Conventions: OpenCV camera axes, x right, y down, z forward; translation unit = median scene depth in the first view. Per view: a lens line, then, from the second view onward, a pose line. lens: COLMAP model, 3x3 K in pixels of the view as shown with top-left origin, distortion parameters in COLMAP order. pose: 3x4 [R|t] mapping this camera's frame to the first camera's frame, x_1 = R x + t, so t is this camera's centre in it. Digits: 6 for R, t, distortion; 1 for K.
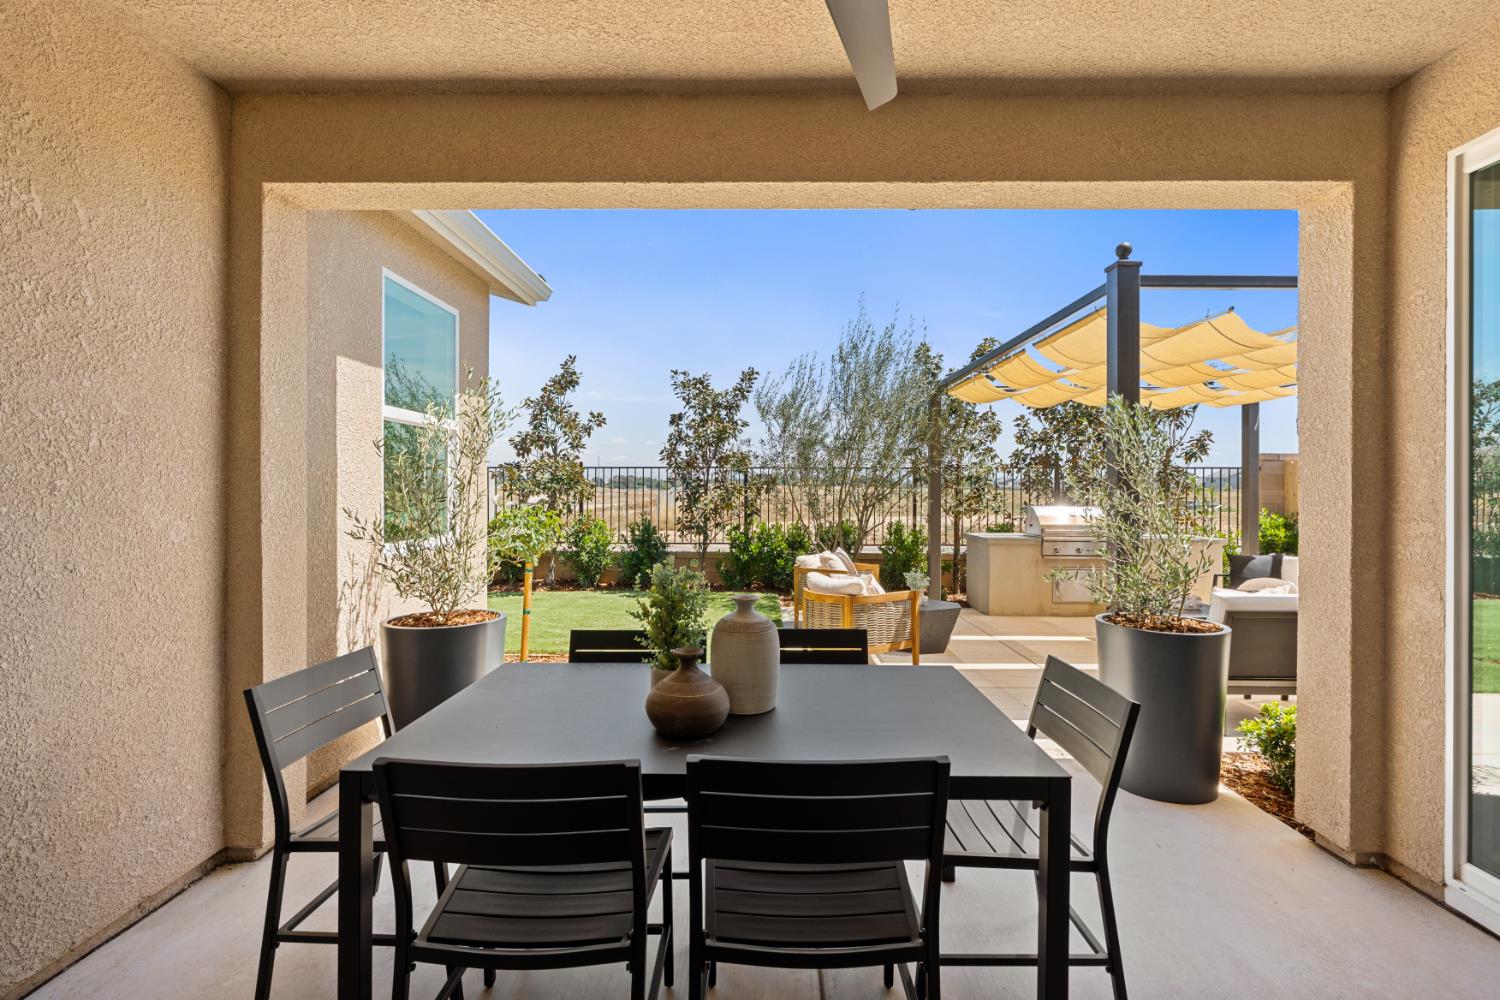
lens RADIAL K [[689.3, 0, 744.5], [0, 689.3, 492.3], [0, 0, 1]] dist [-0.008730, 0.001054]
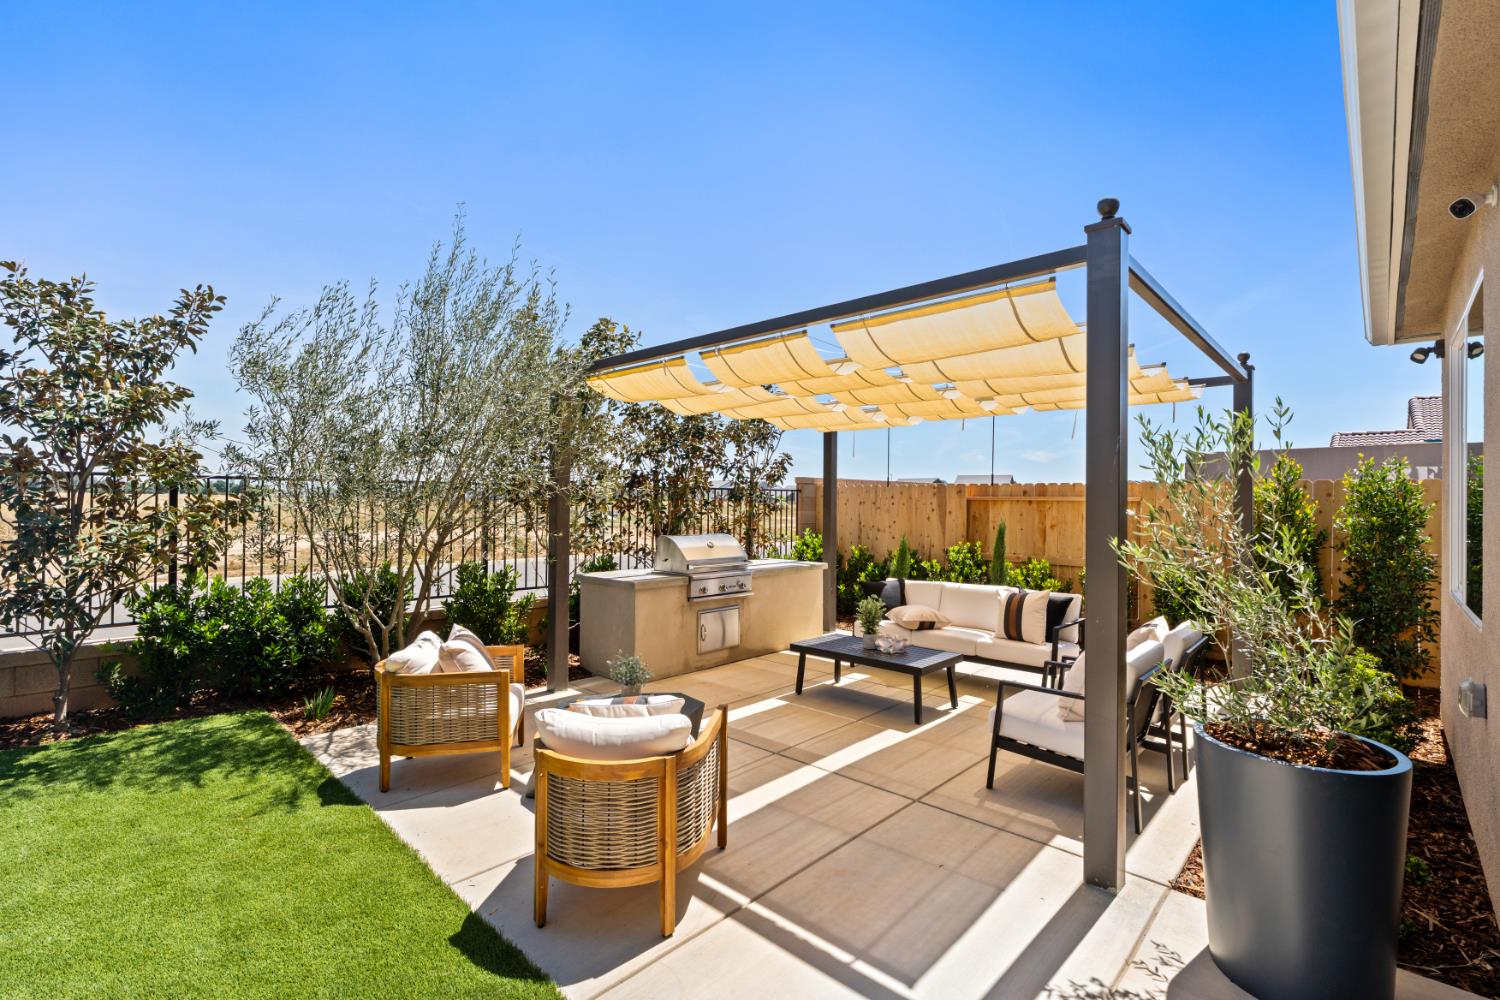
lens RADIAL K [[689.3, 0, 758.1], [0, 689.3, 499.2], [0, 0, 1]] dist [-0.008730, 0.001054]
pose [[0.665069, 0.004922, 0.746766, -0.105018], [-0.001635, 0.999985, -0.005135, -0.018328], [-0.746780, 0.002194, 0.665067, 0.361591]]
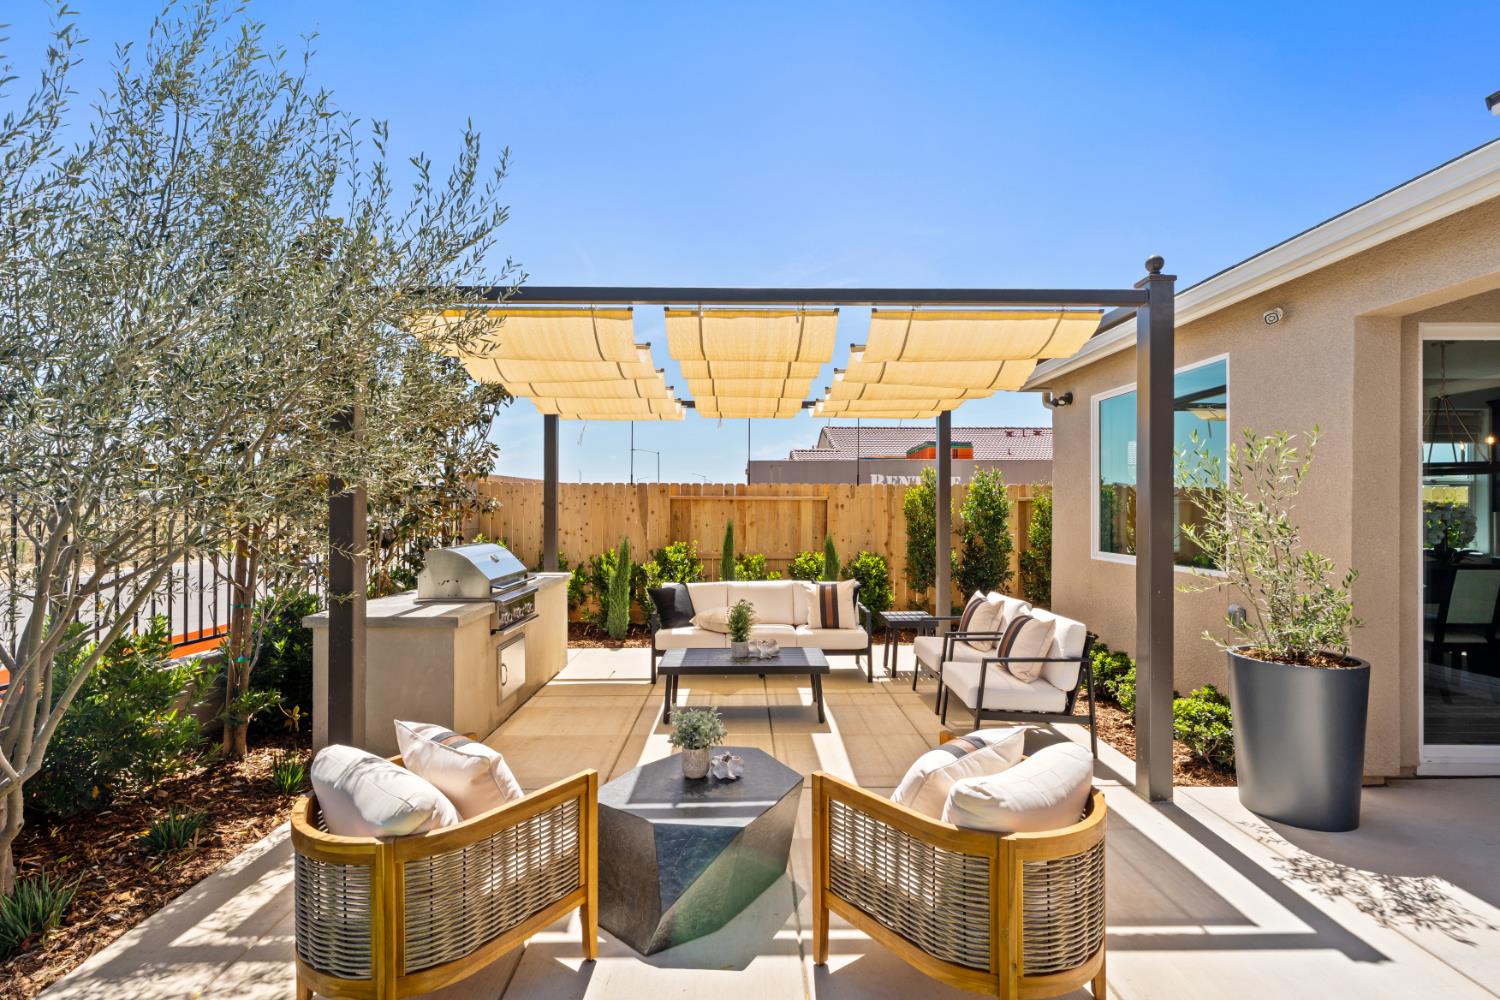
lens RADIAL K [[689.3, 0, 756.0], [0, 689.3, 507.4], [0, 0, 1]] dist [-0.008730, 0.001054]
pose [[-0.034576, -0.005953, 0.999384, -0.156246], [0.004643, 0.999971, 0.006118, -0.016746], [-0.999391, 0.004852, -0.034548, 0.711953]]
